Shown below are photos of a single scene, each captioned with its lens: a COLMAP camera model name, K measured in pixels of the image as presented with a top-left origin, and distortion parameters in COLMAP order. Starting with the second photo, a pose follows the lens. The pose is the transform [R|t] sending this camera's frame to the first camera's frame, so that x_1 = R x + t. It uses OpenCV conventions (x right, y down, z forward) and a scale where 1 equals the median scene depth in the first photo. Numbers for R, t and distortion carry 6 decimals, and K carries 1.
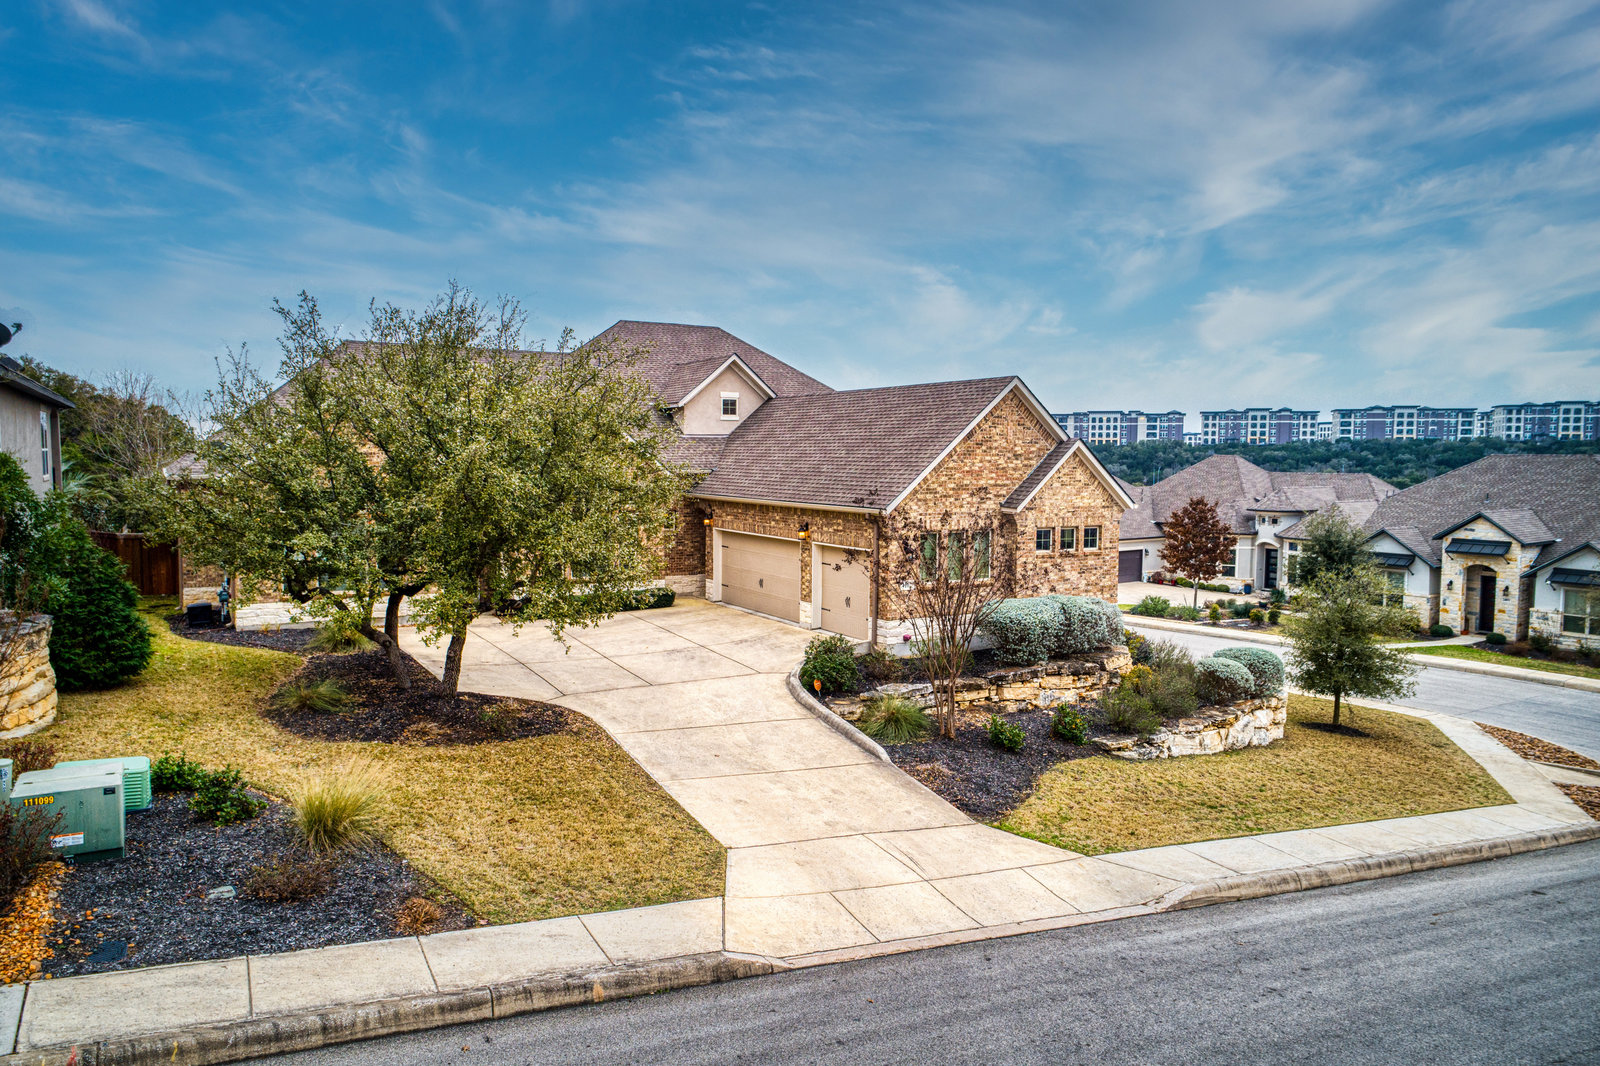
lens RADIAL K [[1077.1, 0, 800.0], [0, 1077.1, 533.0], [0, 0, 1]] dist [0.004060, 0.001705]
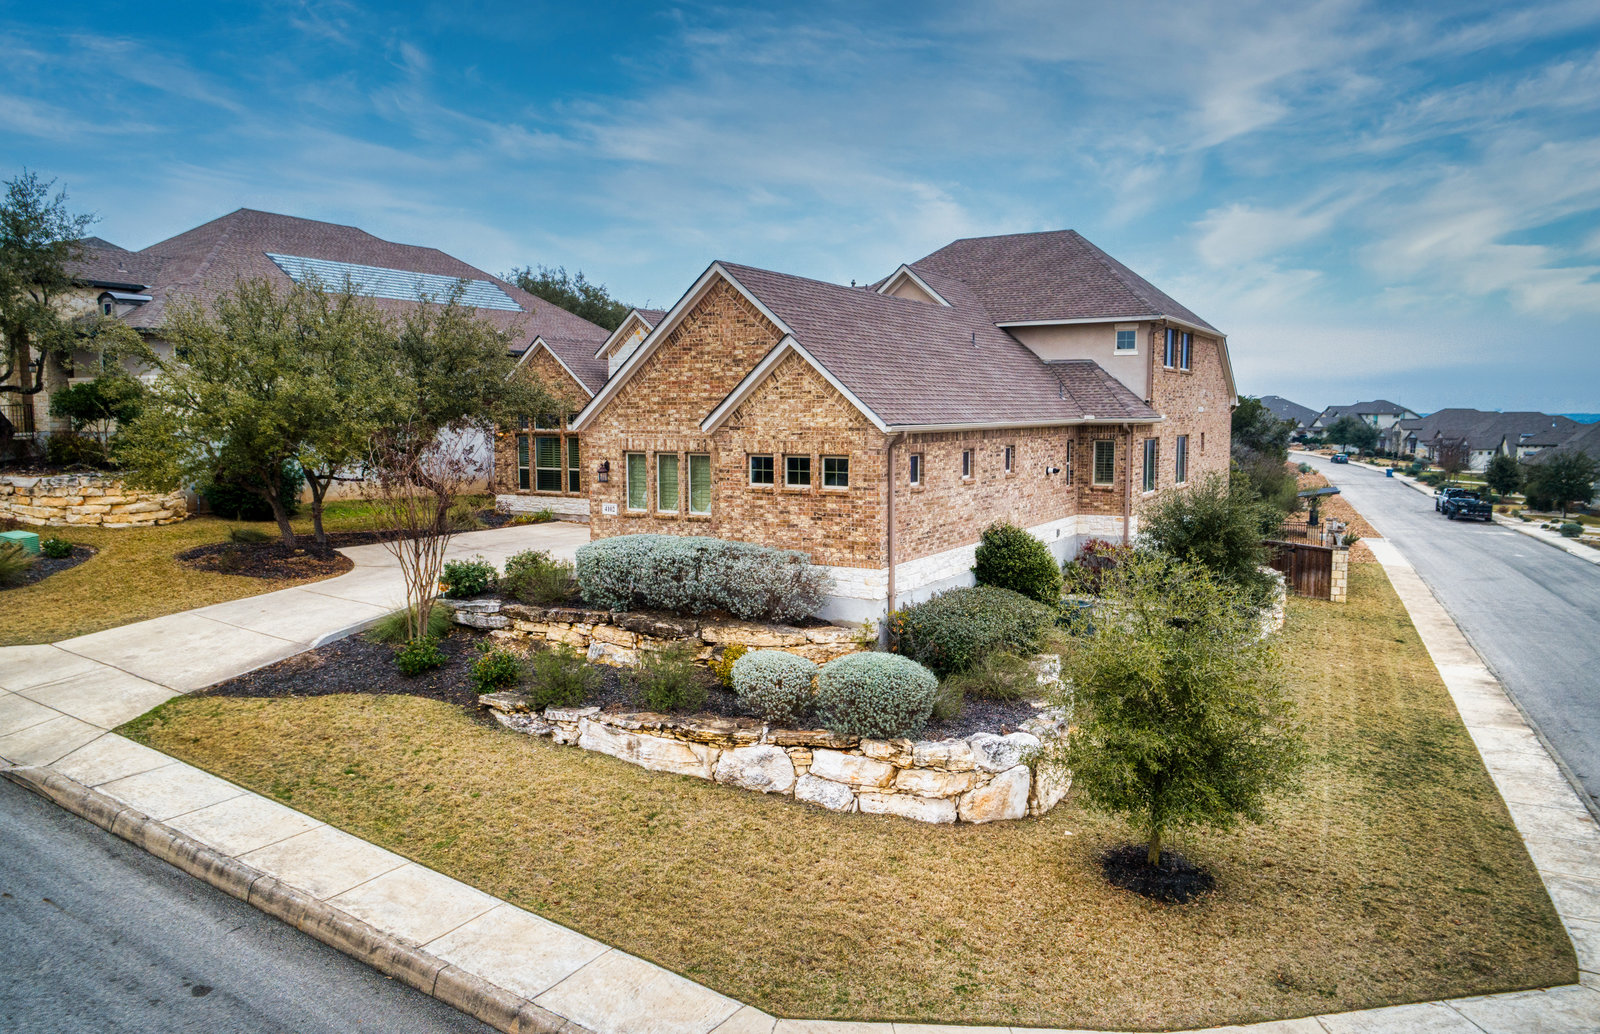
lens RADIAL K [[1097.5, 0, 800.0], [0, 1097.5, 517.0], [0, 0, 1]] dist [0.009927, 0.003216]
pose [[0.475494, 0.076992, -0.876343, 0.959346], [-0.054178, 0.996835, 0.058181, -0.007275], [0.878049, 0.019814, 0.478161, 0.672232]]
